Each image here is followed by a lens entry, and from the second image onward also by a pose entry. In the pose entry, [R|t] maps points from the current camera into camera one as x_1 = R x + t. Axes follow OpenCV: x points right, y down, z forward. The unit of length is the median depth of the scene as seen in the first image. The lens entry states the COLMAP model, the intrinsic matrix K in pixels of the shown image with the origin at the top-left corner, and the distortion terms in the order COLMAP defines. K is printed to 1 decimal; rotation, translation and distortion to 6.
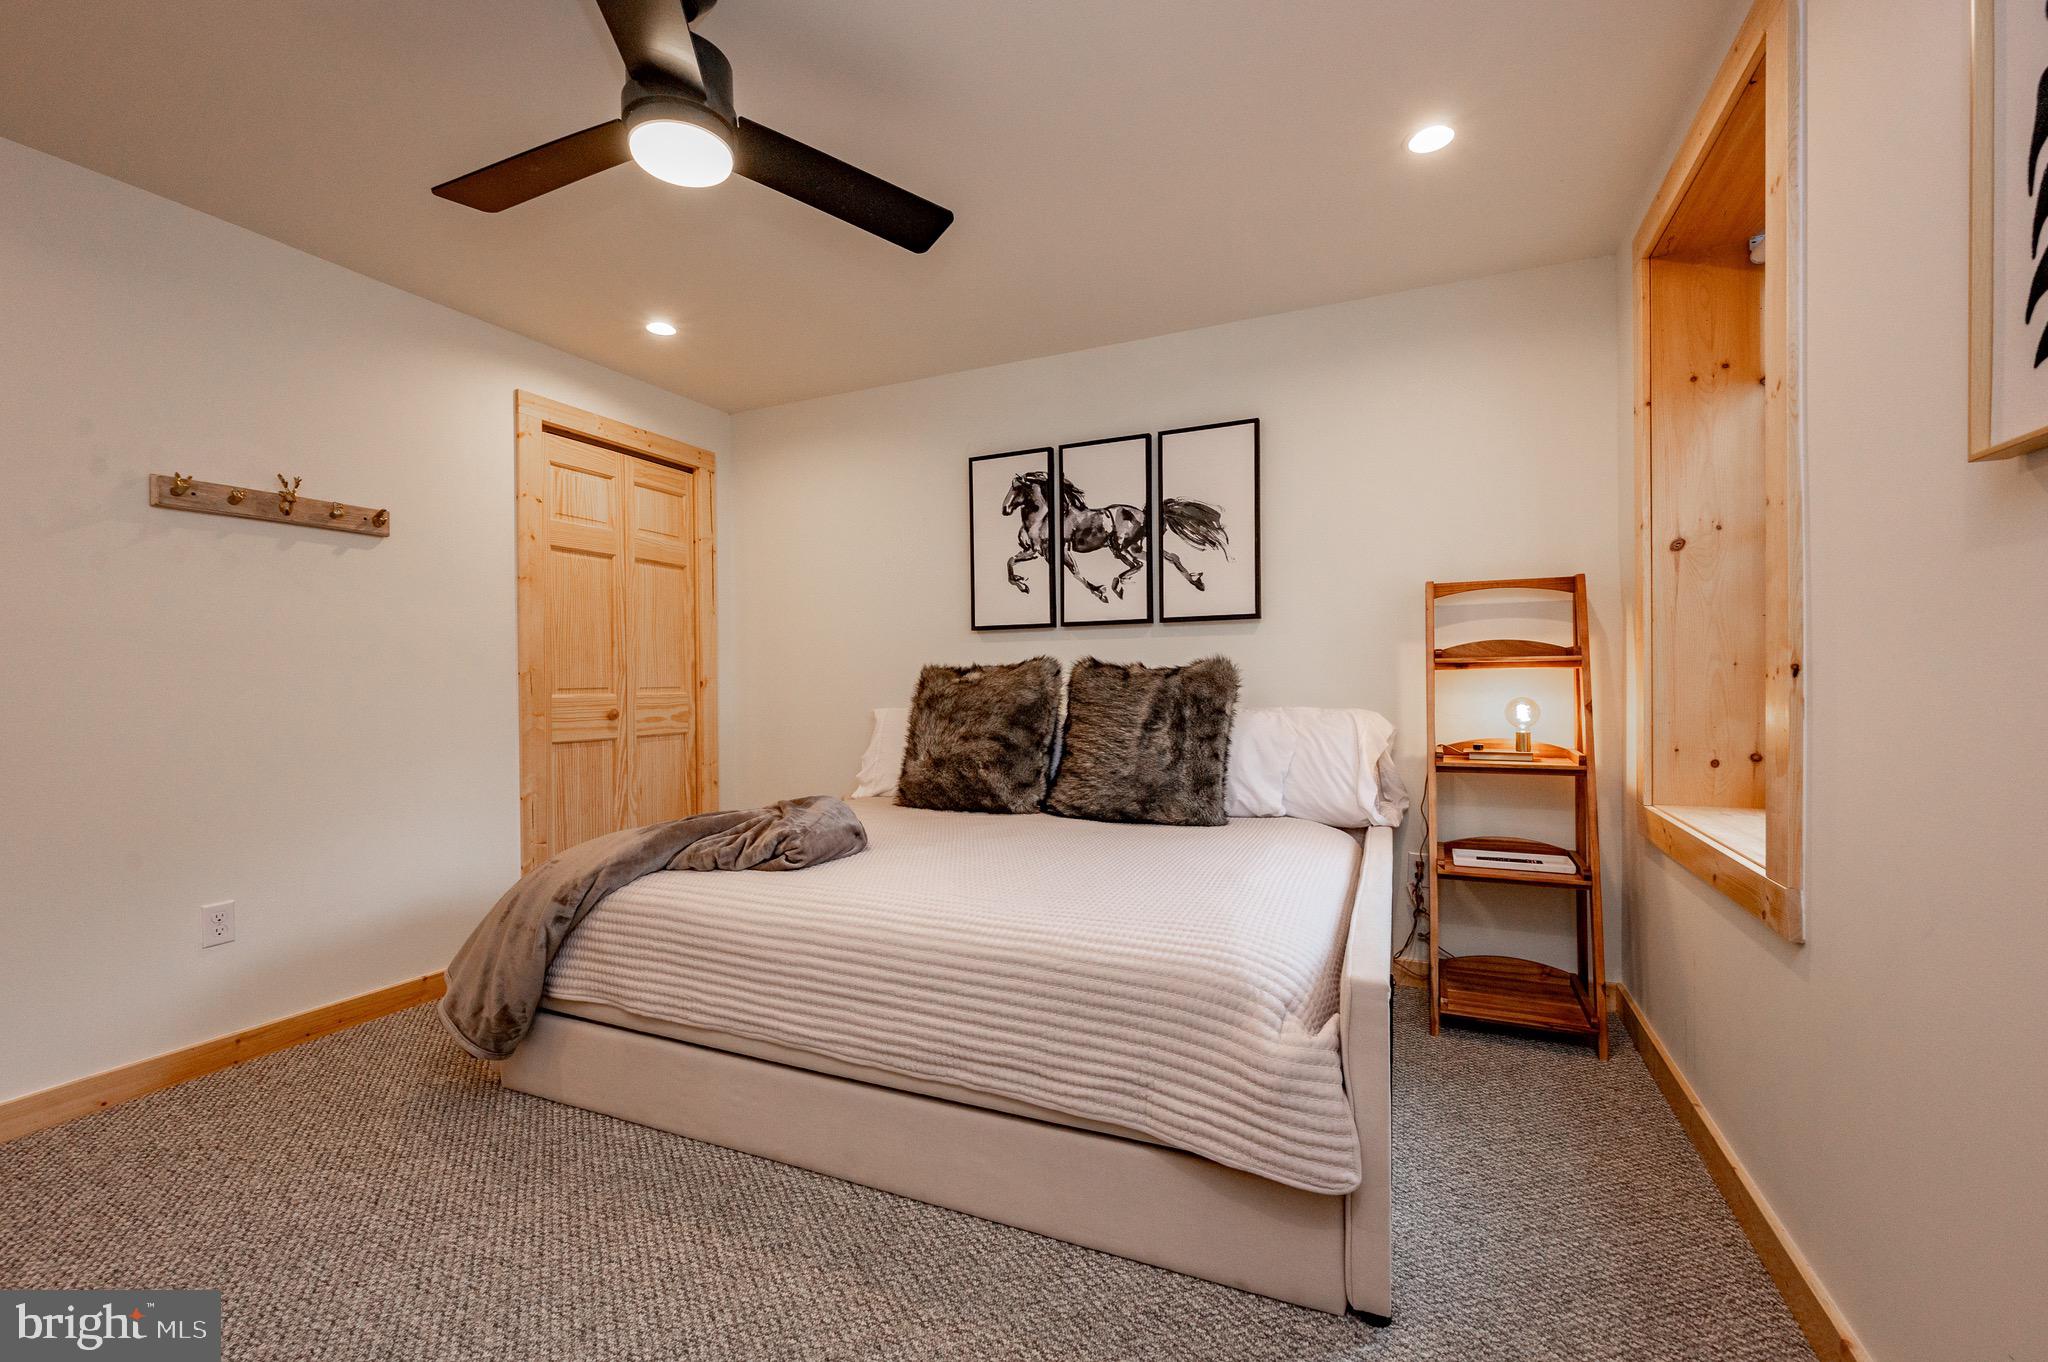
lens RADIAL K [[816.9, 0, 1027.0], [0, 816.9, 679.2], [0, 0, 1]] dist [-0.001585, -0.000598]
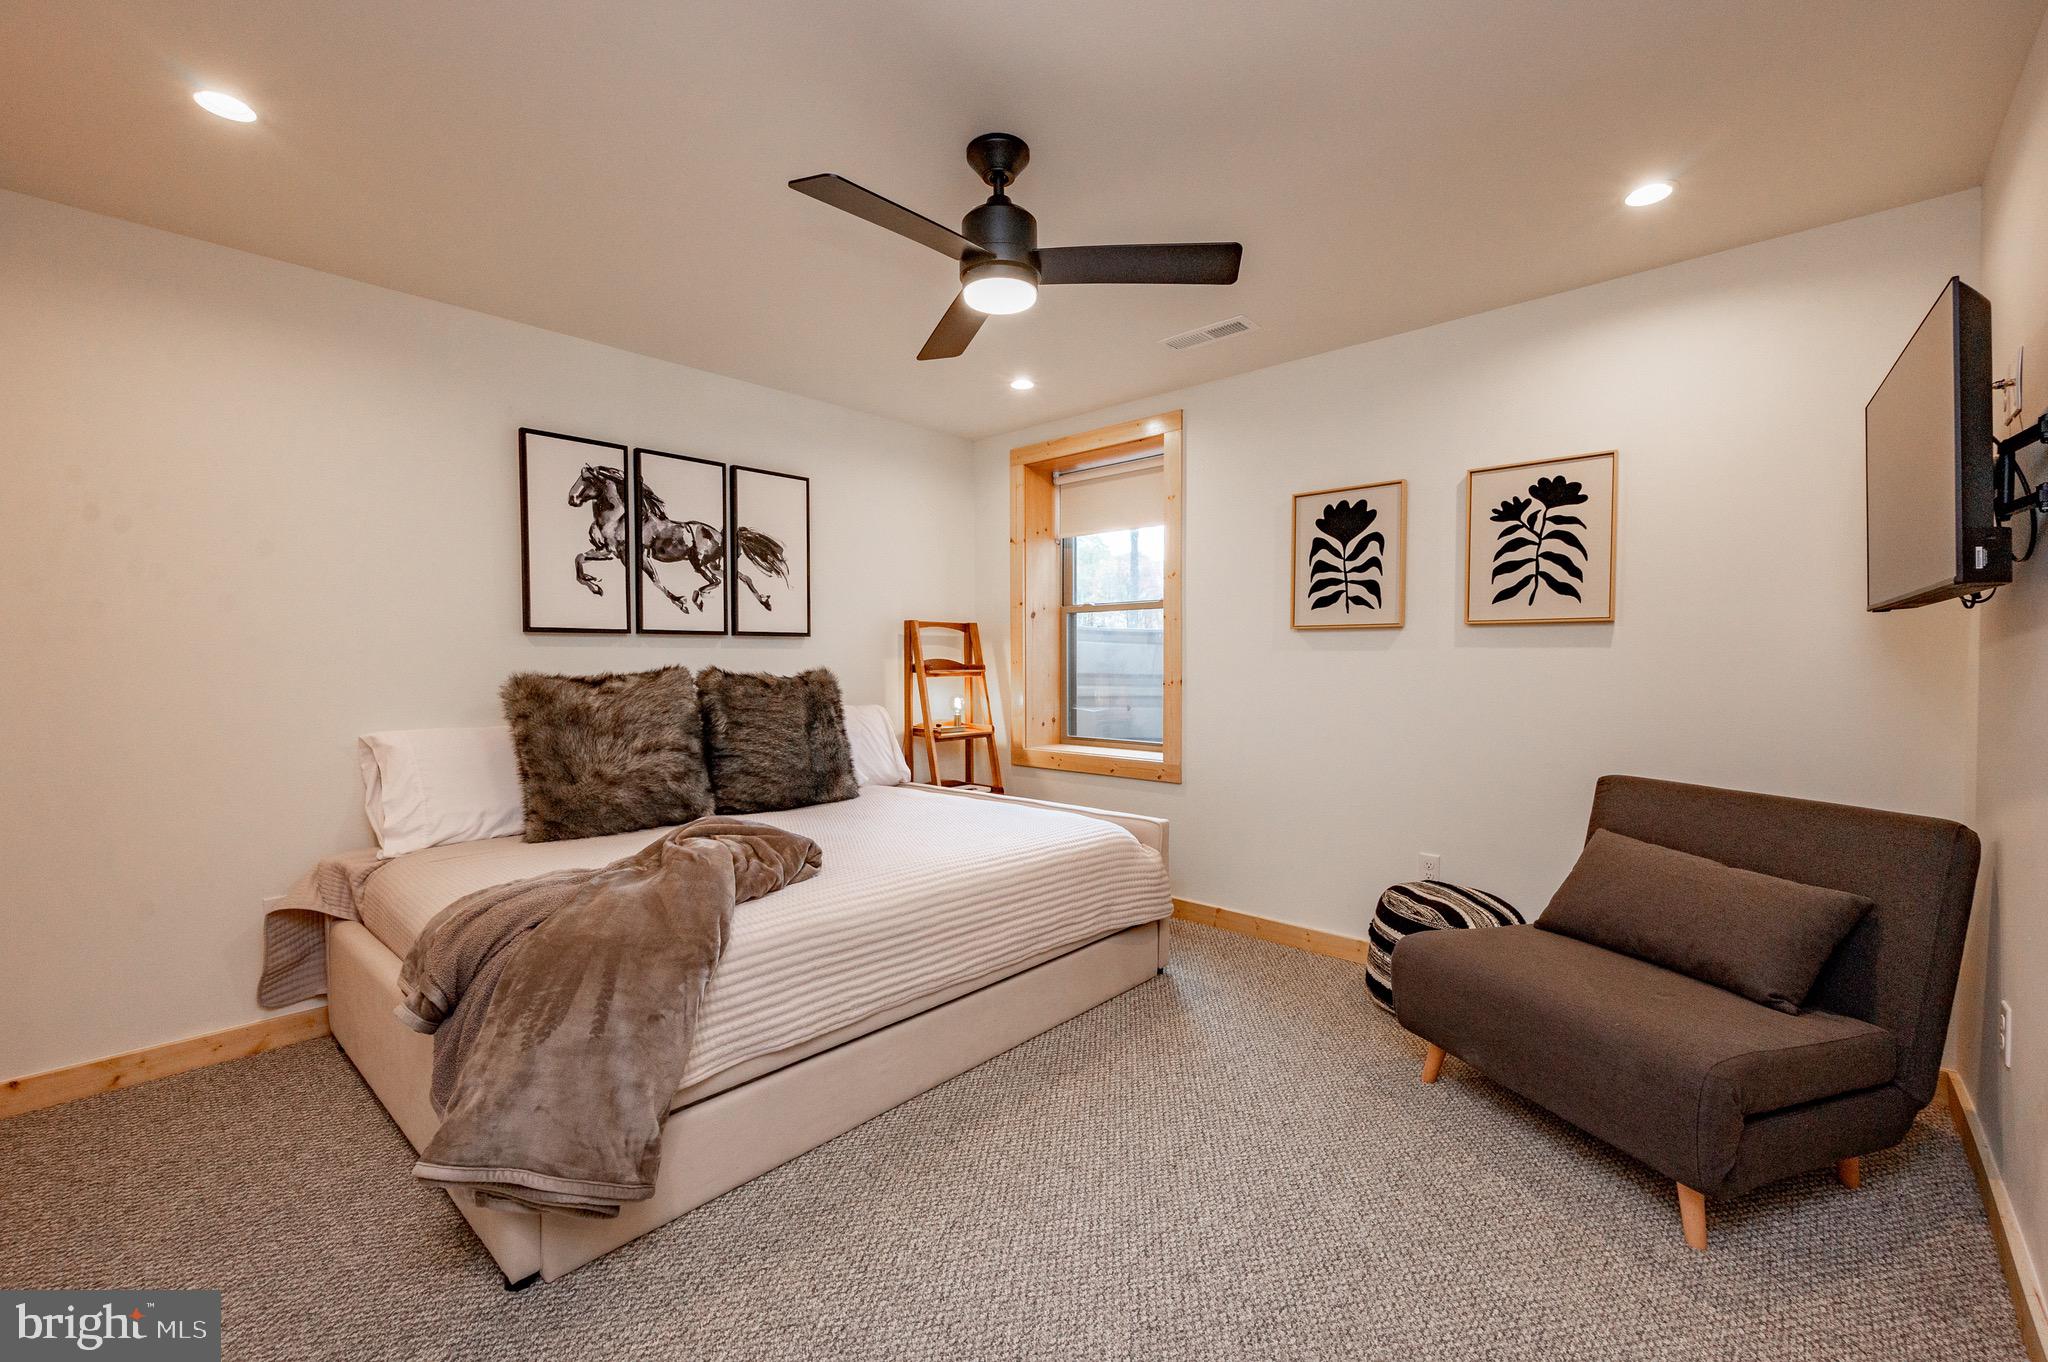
lens RADIAL K [[816.9, 0, 1022.6], [0, 816.9, 685.7], [0, 0, 1]] dist [-0.001585, -0.000598]
pose [[0.342849, -0.016351, 0.939248, -0.740442], [0.001290, 0.999856, 0.016935, -0.018464], [-0.939390, -0.004594, 0.342820, 0.238903]]
